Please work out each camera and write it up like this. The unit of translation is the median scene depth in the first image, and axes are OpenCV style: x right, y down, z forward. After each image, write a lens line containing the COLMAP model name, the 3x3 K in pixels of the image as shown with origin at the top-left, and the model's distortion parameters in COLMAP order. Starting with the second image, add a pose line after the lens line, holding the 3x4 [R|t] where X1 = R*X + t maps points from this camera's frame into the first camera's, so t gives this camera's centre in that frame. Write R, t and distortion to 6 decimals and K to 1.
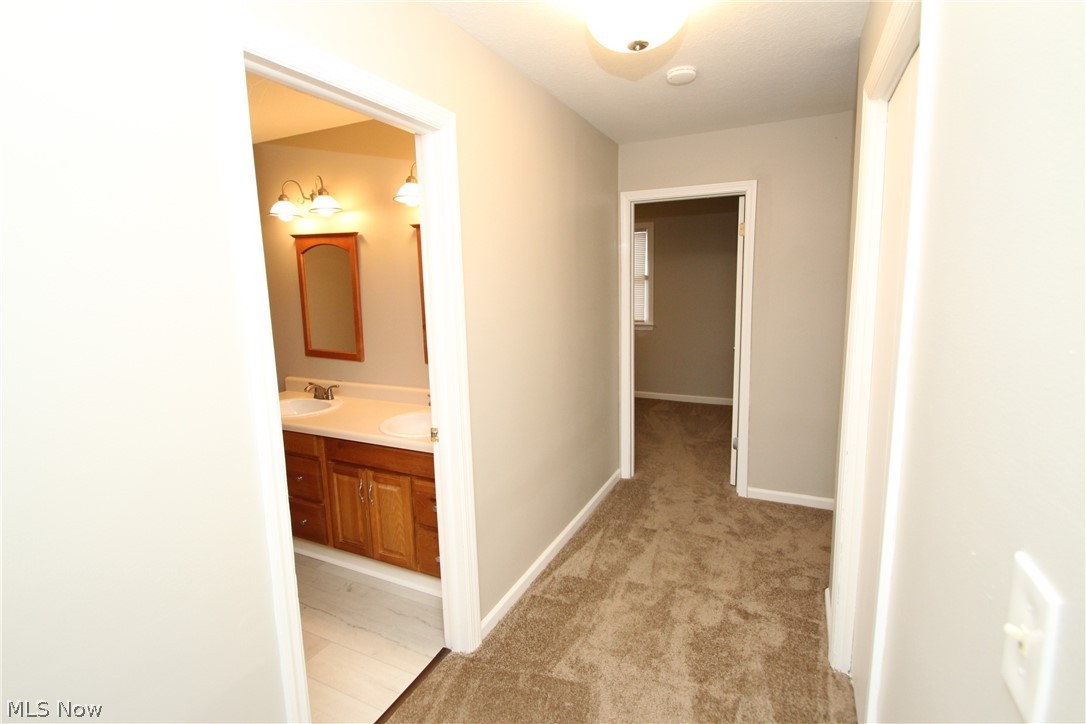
lens RADIAL K [[504.0, 0, 551.5], [0, 504.0, 352.9], [0, 0, 1]] dist [0.020099, -0.020216]
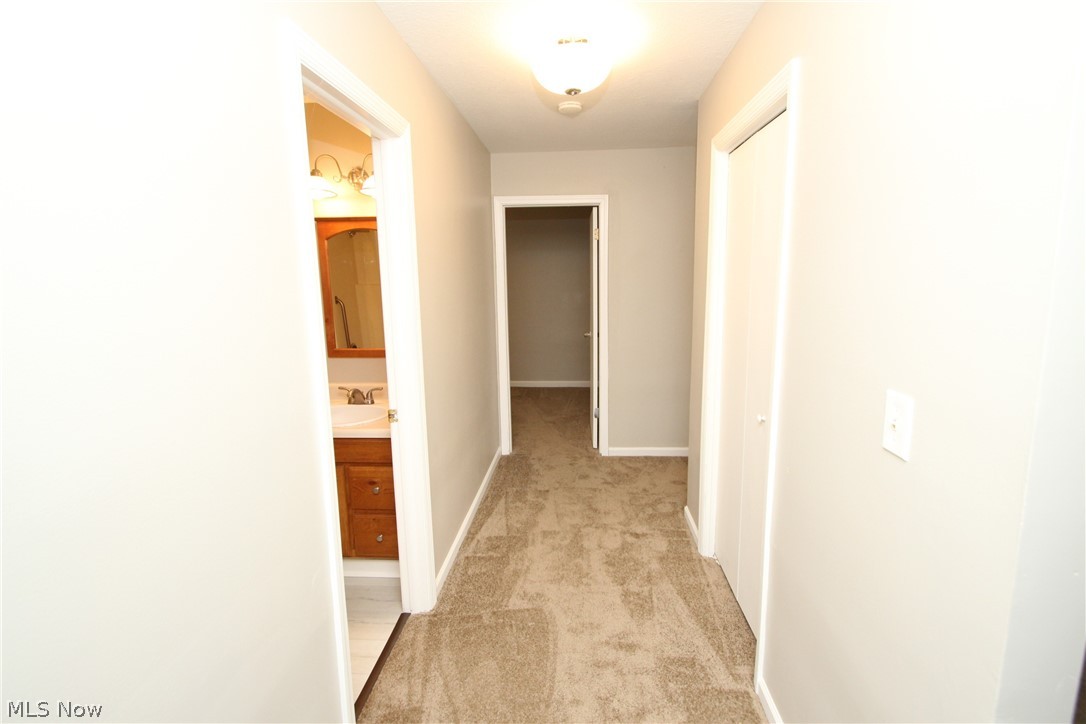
lens RADIAL K [[504.0, 0, 551.5], [0, 504.0, 352.9], [0, 0, 1]] dist [0.020099, -0.020216]
pose [[0.927923, -0.048268, 0.369634, -0.245278], [0.046958, 0.998818, 0.012548, 0.023459], [-0.369803, 0.005714, 0.929093, -0.107355]]
